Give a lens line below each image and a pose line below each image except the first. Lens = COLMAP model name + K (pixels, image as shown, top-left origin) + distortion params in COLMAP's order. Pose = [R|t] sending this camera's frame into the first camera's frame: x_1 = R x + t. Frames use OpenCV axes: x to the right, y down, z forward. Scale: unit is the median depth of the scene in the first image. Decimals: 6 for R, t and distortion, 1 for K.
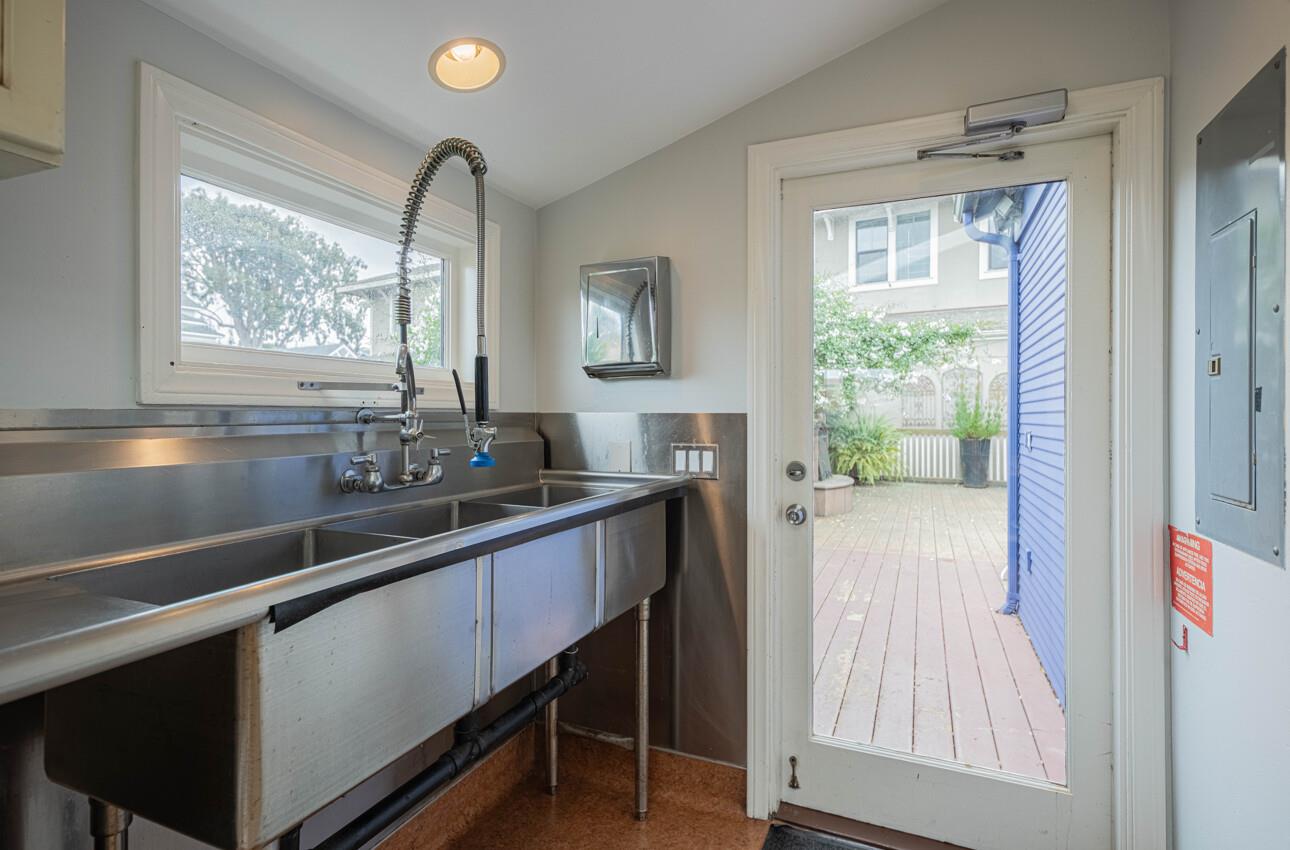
lens RADIAL K [[622.5, 0, 645.0], [0, 622.5, 425.0], [0, 0, 1]] dist [0.025454, -0.000235]
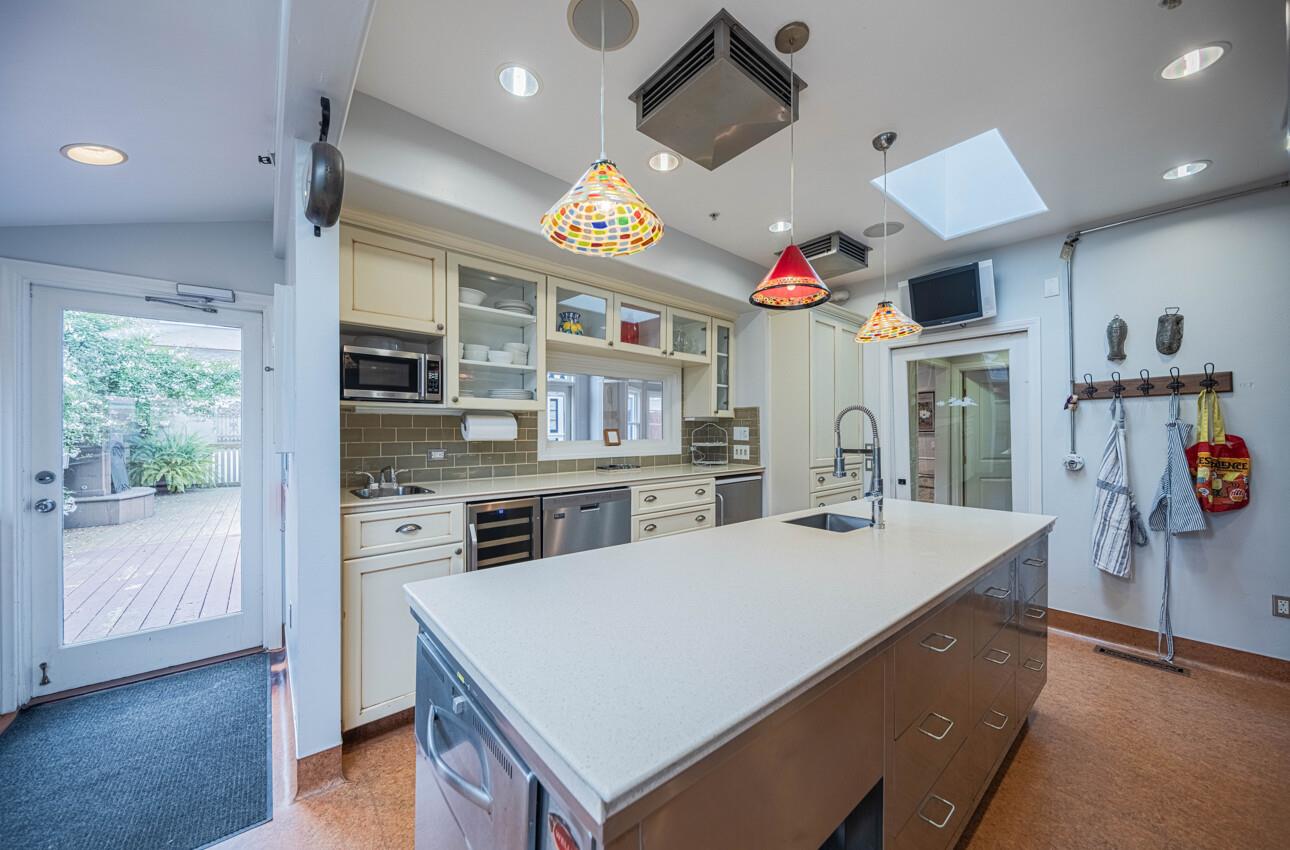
lens RADIAL K [[454.3, 0, 639.5], [0, 454.3, 428.1], [0, 0, 1]] dist [-0.000147, -0.002958]
pose [[0.444472, 0.002309, 0.895790, -0.026565], [0.017194, 0.999790, -0.011108, -0.002507], [-0.895628, 0.020339, 0.444339, -0.213802]]
